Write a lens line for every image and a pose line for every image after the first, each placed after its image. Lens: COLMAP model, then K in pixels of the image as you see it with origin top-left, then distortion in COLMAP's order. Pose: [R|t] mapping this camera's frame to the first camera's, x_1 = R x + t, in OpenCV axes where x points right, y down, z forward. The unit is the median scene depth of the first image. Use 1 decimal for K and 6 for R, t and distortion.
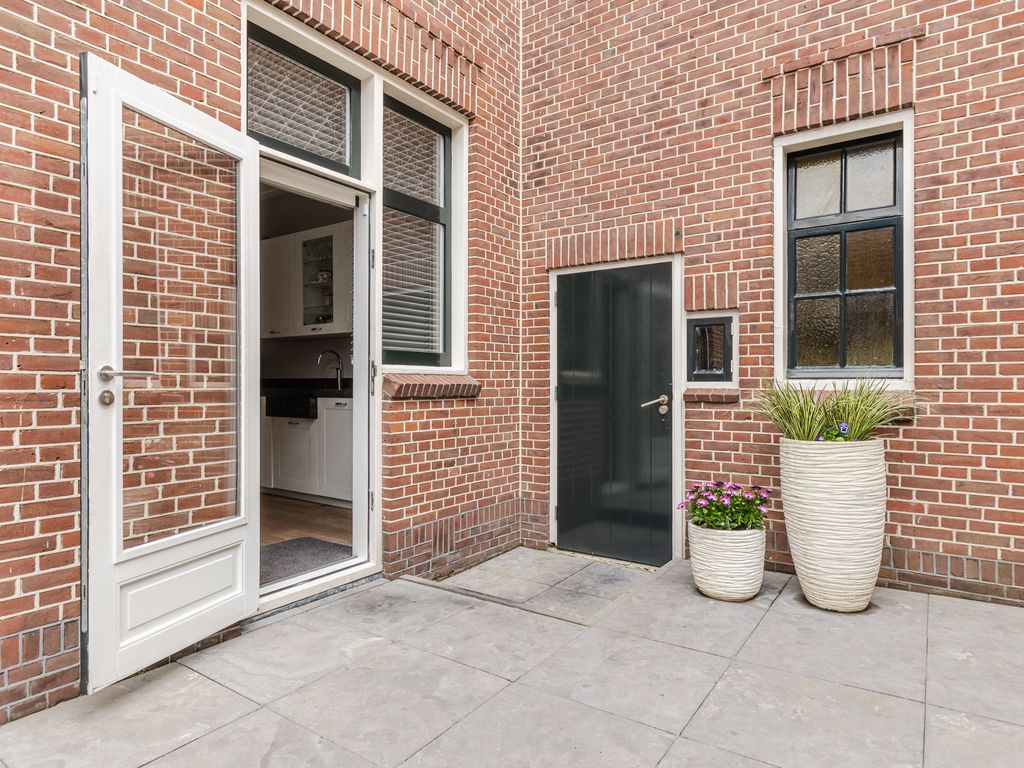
lens RADIAL K [[616.4, 0, 512.0], [0, 616.4, 384.0], [0, 0, 1]] dist [-0.000344, 0.000409]
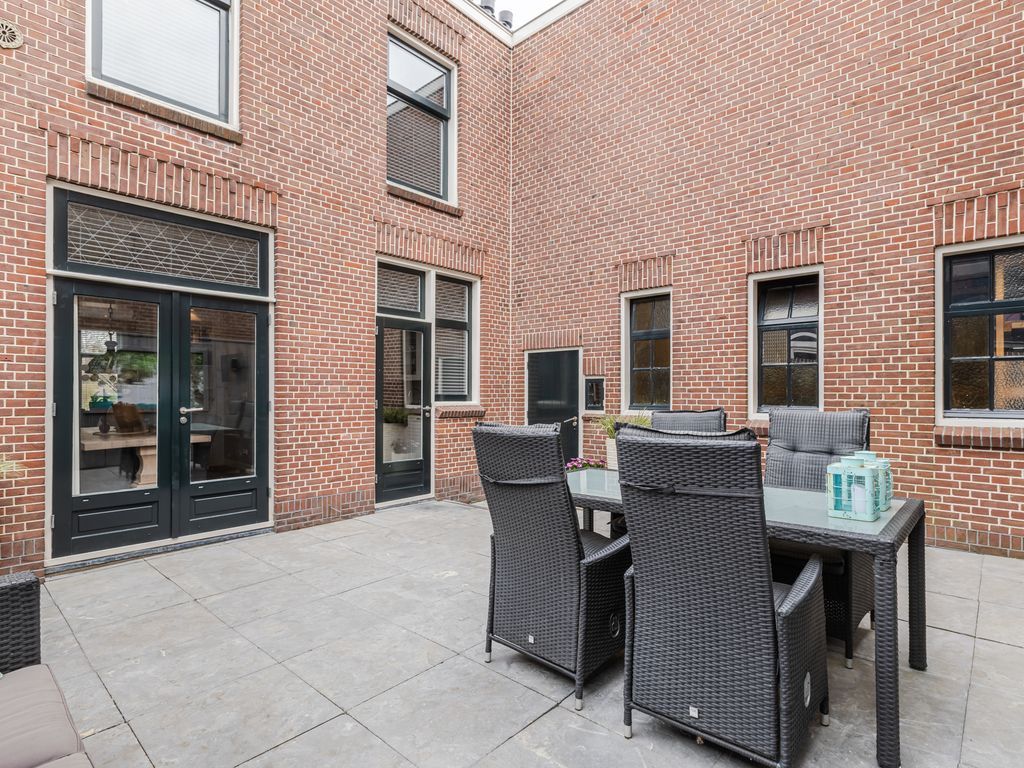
lens RADIAL K [[532.6, 0, 519.1], [0, 532.6, 395.7], [0, 0, 1]] dist [0.000654, 0.000151]
pose [[0.993855, 0.003469, -0.110639, 0.256790], [-0.003474, 0.999994, 0.000150, -0.049037], [0.110639, 0.000235, 0.993861, -0.731743]]
